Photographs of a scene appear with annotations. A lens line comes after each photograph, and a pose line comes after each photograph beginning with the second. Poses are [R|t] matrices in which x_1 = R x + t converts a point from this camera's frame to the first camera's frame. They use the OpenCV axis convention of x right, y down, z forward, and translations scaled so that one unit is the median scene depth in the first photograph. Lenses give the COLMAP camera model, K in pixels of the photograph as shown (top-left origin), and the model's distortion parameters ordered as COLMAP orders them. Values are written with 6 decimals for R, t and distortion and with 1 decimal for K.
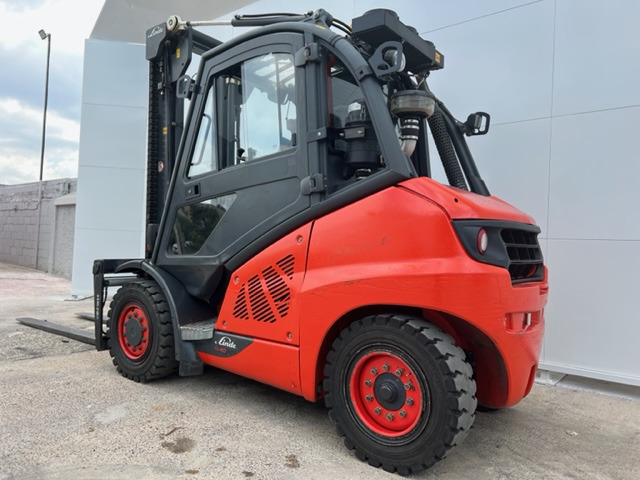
lens RADIAL K [[472.8, 0, 305.7], [0, 472.8, 237.5], [0, 0, 1]] dist [0.078097, -0.088576]
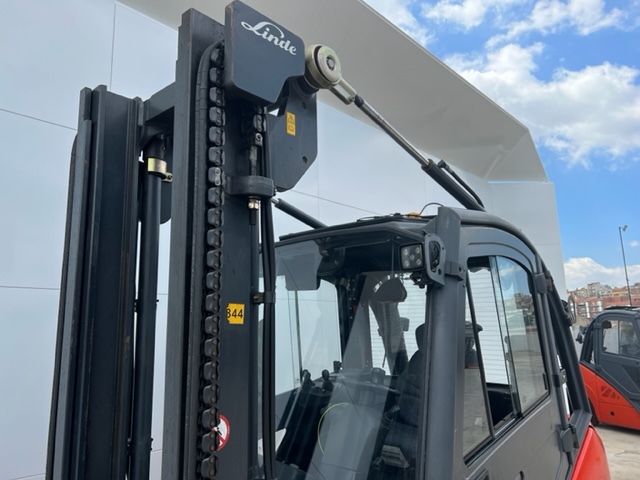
lens RADIAL K [[472.8, 0, 305.7], [0, 472.8, 237.5], [0, 0, 1]] dist [0.078097, -0.088576]
pose [[0.076481, 0.148085, 0.986013, -0.853464], [-0.004597, 0.988951, -0.148170, -0.320037], [-0.997060, 0.006800, 0.076317, 1.295729]]
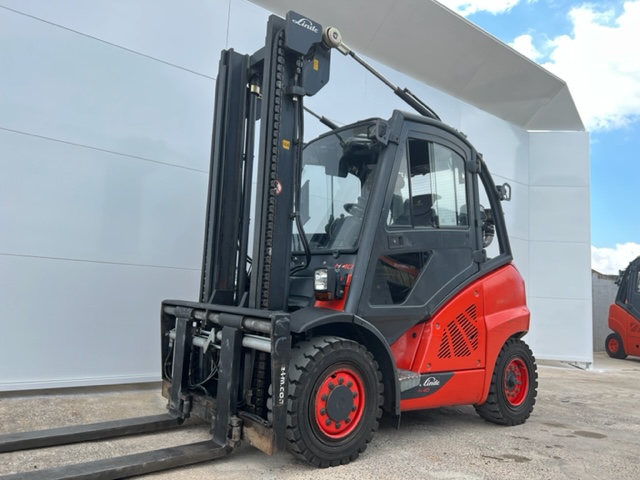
lens RADIAL K [[472.8, 0, 305.7], [0, 472.8, 237.5], [0, 0, 1]] dist [0.078097, -0.088576]
pose [[0.239385, 0.087940, 0.966934, -1.438666], [-0.070326, 0.994844, -0.073068, -0.021000], [-0.968374, -0.050509, 0.244335, 1.071838]]
